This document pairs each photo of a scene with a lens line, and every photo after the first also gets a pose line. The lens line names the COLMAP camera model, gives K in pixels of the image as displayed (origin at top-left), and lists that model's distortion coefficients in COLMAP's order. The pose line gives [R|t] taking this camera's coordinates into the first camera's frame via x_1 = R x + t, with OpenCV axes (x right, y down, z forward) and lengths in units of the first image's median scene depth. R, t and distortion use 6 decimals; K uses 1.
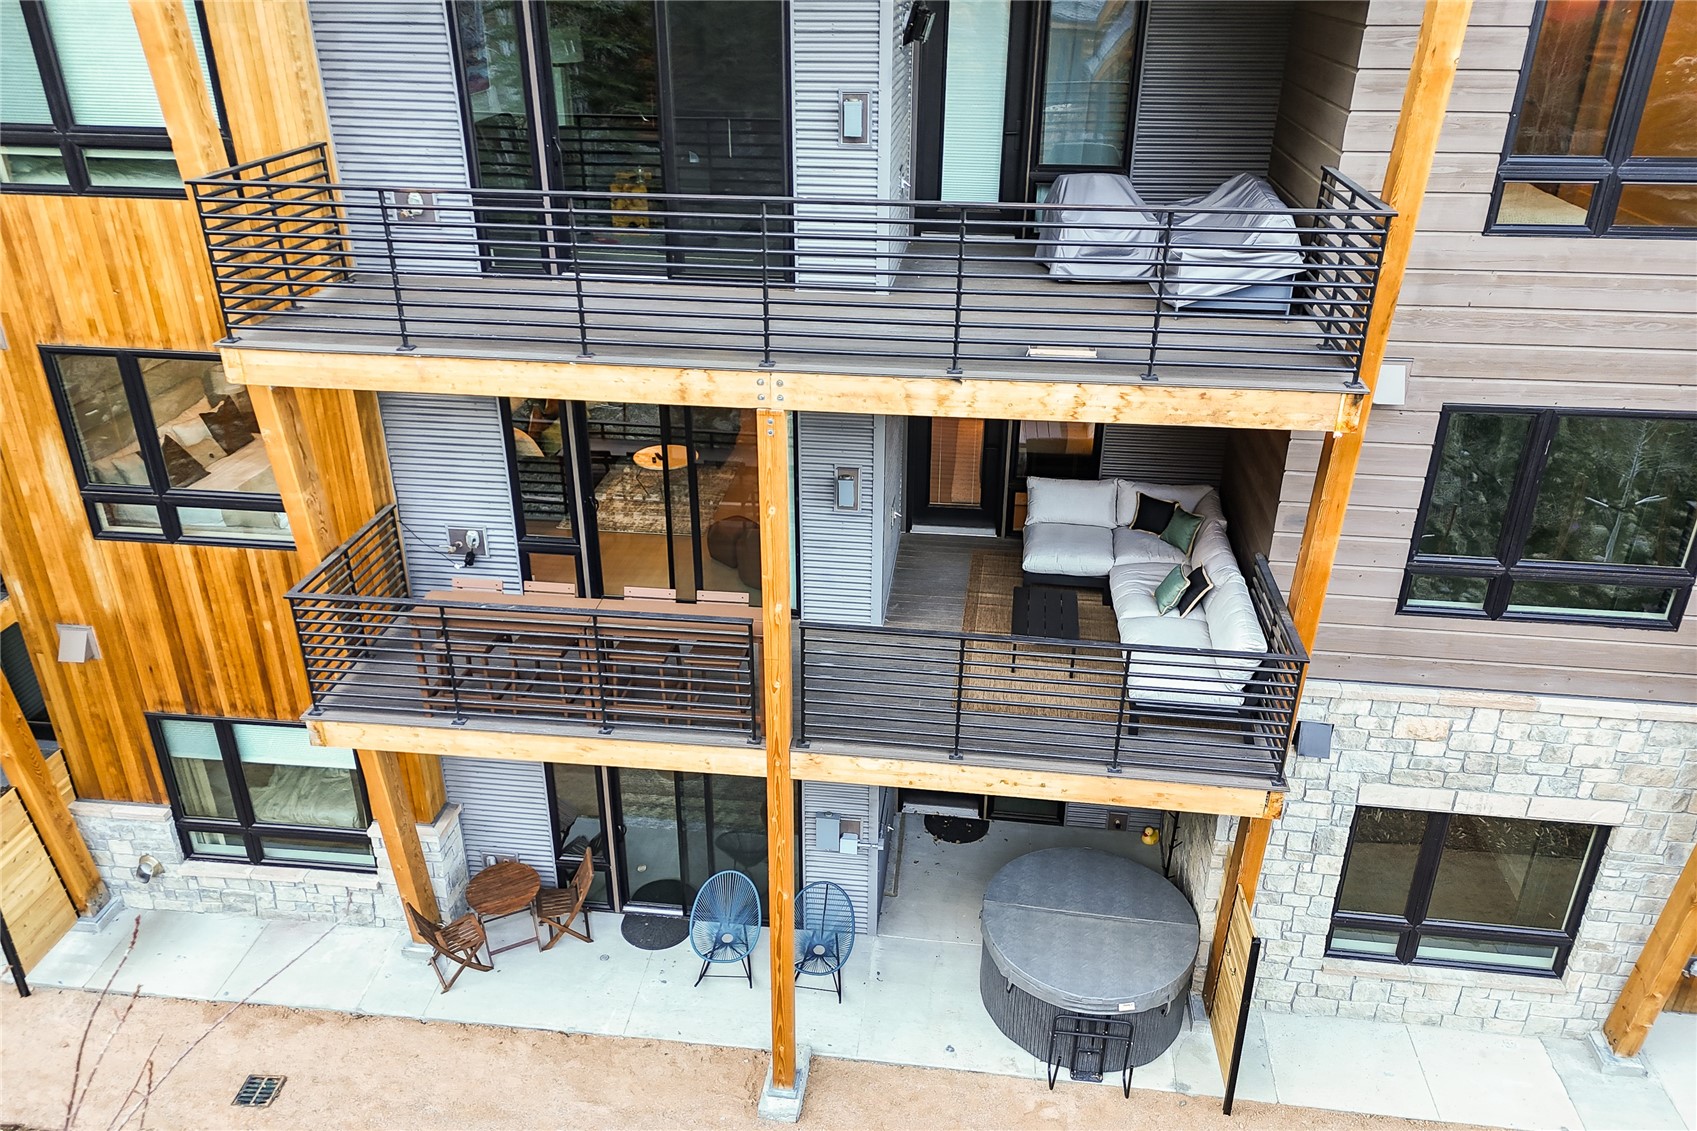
lens RADIAL K [[1249.2, 0, 846.2], [0, 1249.2, 564.7], [0, 0, 1]] dist [0.036822, 0.001646]
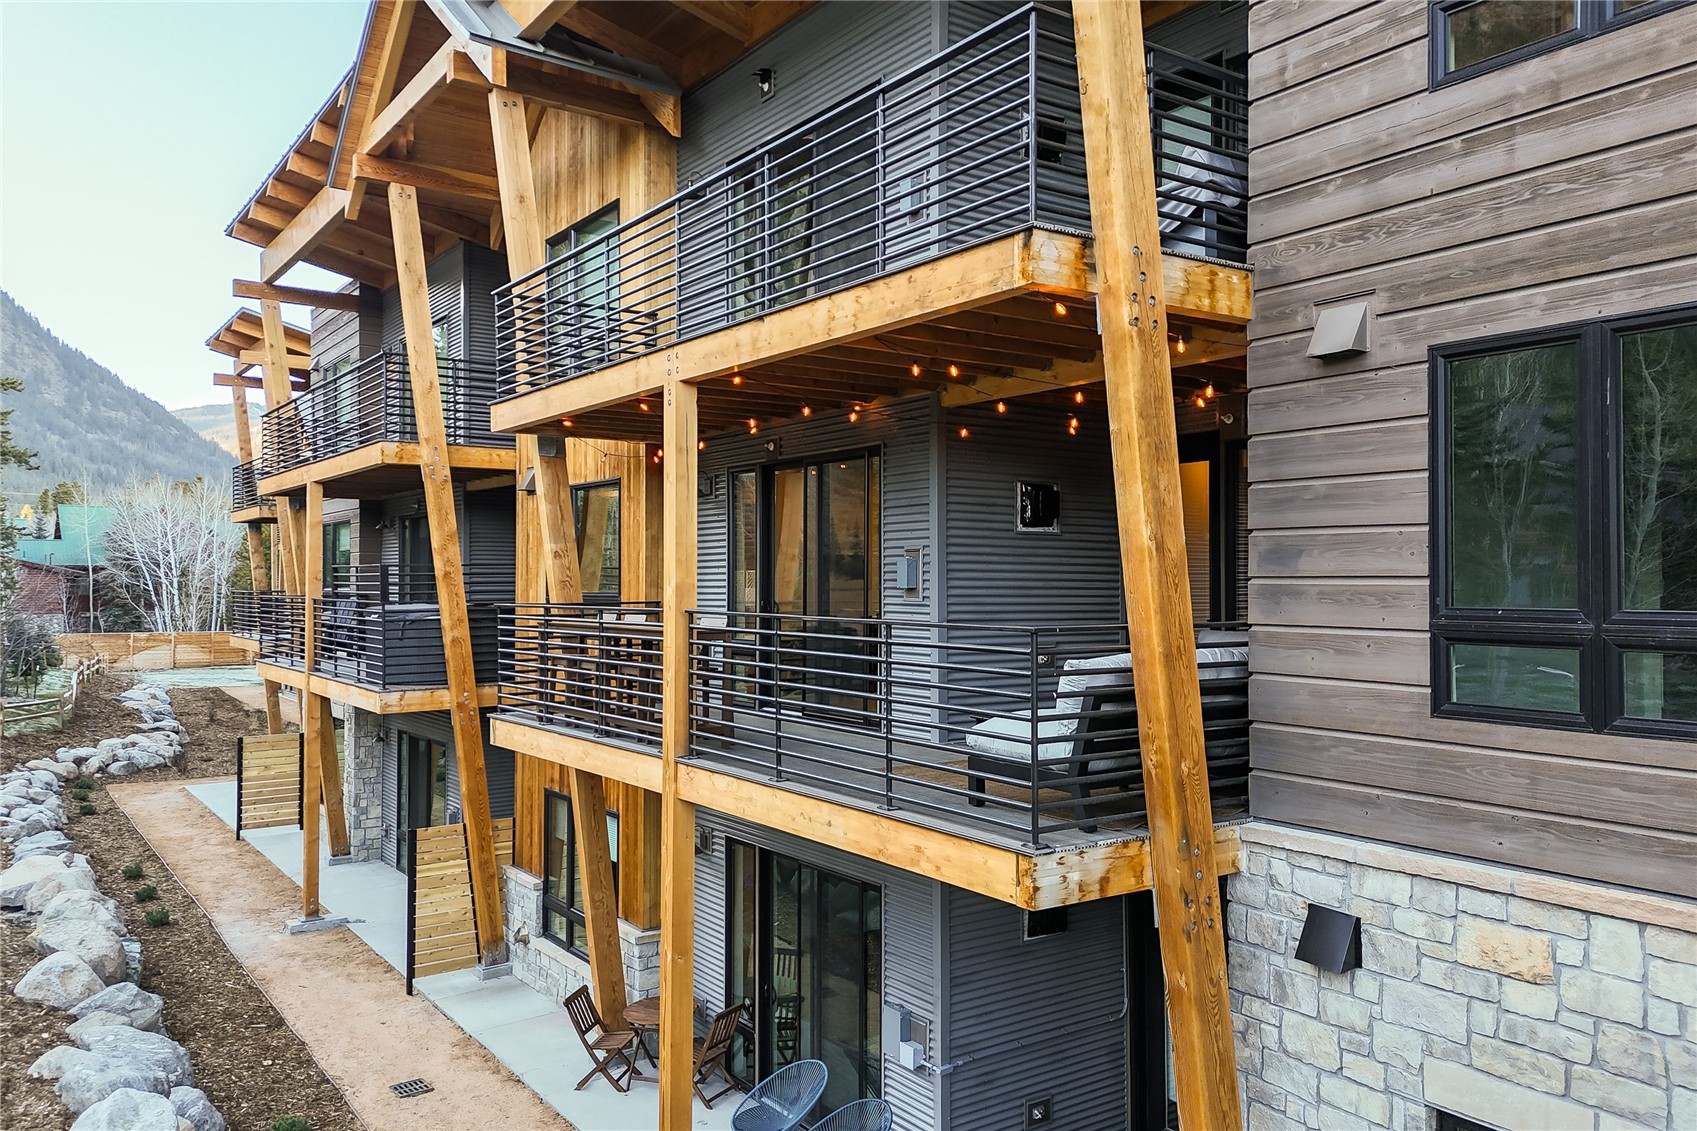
lens RADIAL K [[1249.2, 0, 846.8], [0, 1249.2, 565.9], [0, 0, 1]] dist [0.036822, 0.001646]
pose [[0.672350, -0.012131, -0.740134, 0.672293], [-0.327456, 0.891838, -0.312085, 0.245300], [0.663865, 0.452192, 0.595655, 0.414739]]
